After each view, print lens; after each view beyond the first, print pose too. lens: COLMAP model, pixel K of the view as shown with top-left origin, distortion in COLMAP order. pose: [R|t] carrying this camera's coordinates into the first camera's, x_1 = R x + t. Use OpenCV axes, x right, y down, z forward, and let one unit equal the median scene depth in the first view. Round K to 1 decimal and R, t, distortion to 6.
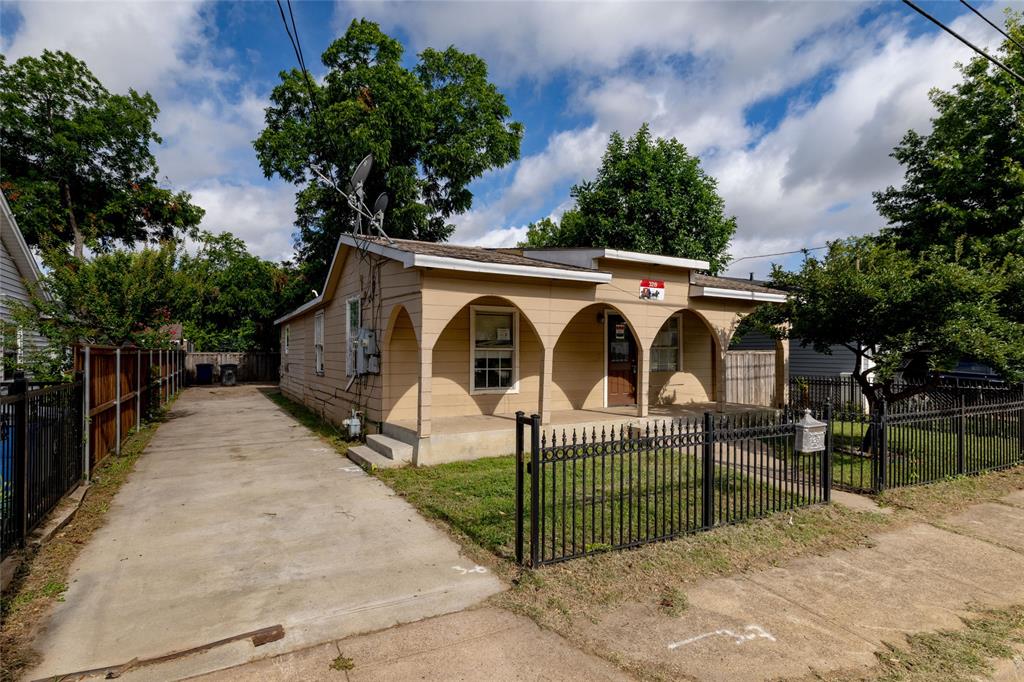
lens RADIAL K [[495.3, 0, 512.0], [0, 495.3, 341.0], [0, 0, 1]] dist [0.000607, 0.000411]
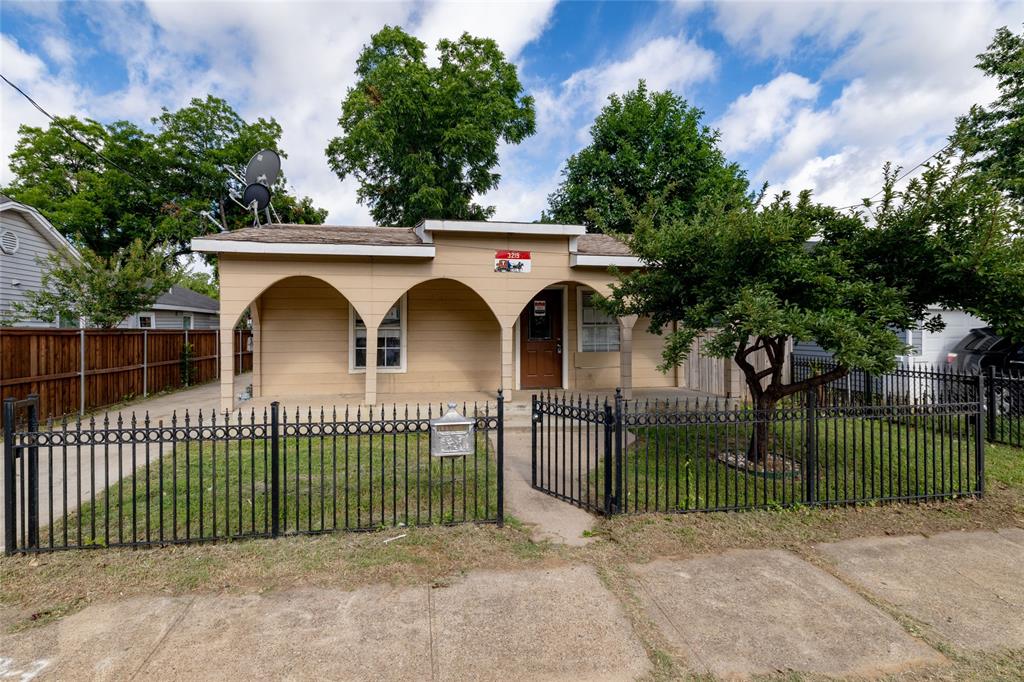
lens RADIAL K [[478.5, 0, 511.8], [0, 478.5, 319.8], [0, 0, 1]] dist [-0.000735, 0.000380]
pose [[0.953111, -0.009045, -0.302484, 0.537458], [0.009511, 0.999955, 0.000066, 0.002353], [0.302470, -0.002940, 0.953154, 0.169359]]
